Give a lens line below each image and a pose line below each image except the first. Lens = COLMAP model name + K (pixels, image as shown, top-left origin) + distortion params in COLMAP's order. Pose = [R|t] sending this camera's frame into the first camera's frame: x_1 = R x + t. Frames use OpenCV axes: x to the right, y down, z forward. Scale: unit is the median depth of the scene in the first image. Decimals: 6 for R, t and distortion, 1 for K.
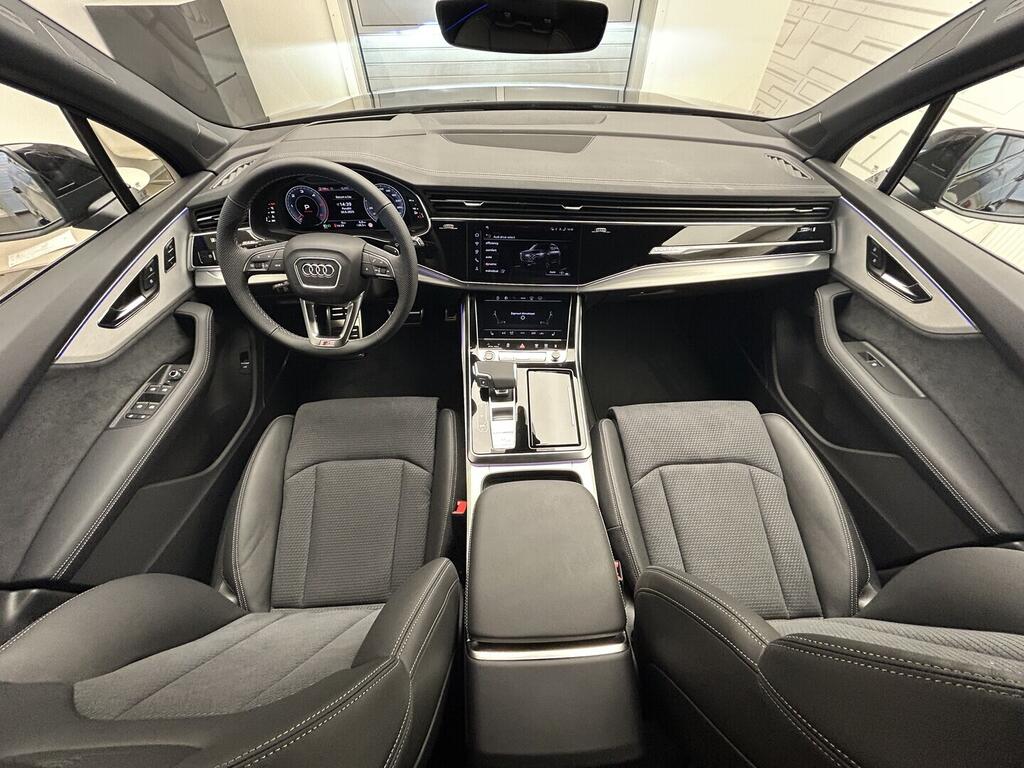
lens RADIAL K [[412.8, 0, 512.0], [0, 412.8, 384.0], [0, 0, 1]] dist [-0.000818, 0.000419]
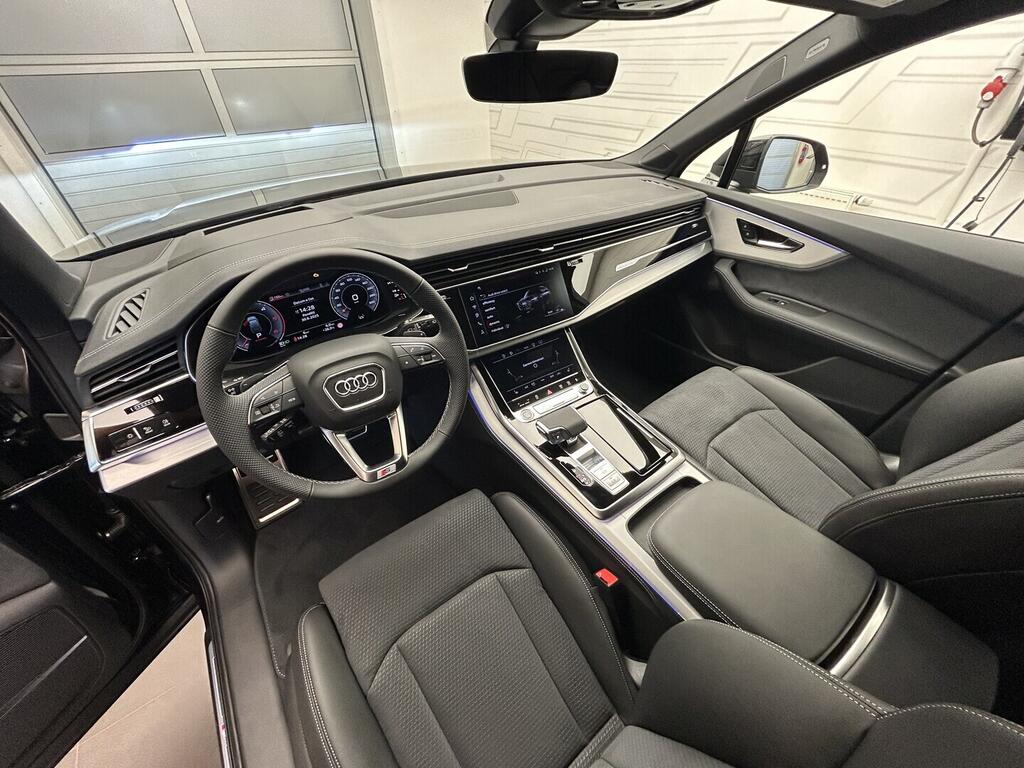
lens RADIAL K [[412.8, 0, 512.0], [0, 412.8, 384.0], [0, 0, 1]] dist [-0.000818, 0.000419]
pose [[0.830758, -0.355275, 0.428510, -0.473325], [0.420508, 0.904961, -0.064946, -0.088124], [-0.364711, 0.234146, 0.901200, 0.175148]]
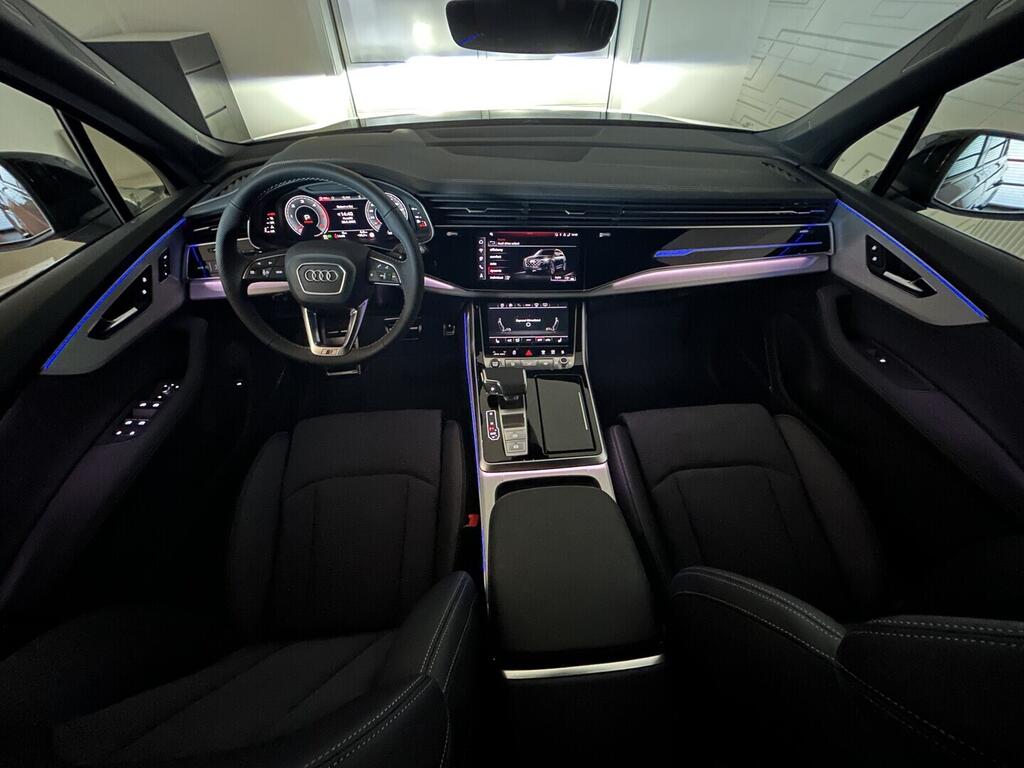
lens RADIAL K [[412.8, 0, 512.0], [0, 412.8, 384.0], [0, 0, 1]] dist [-0.000818, 0.000419]
pose [[0.999202, -0.026260, 0.030084, -0.048964], [0.028046, 0.997770, -0.060562, 0.042115], [-0.028426, 0.061358, 0.997711, 0.027992]]
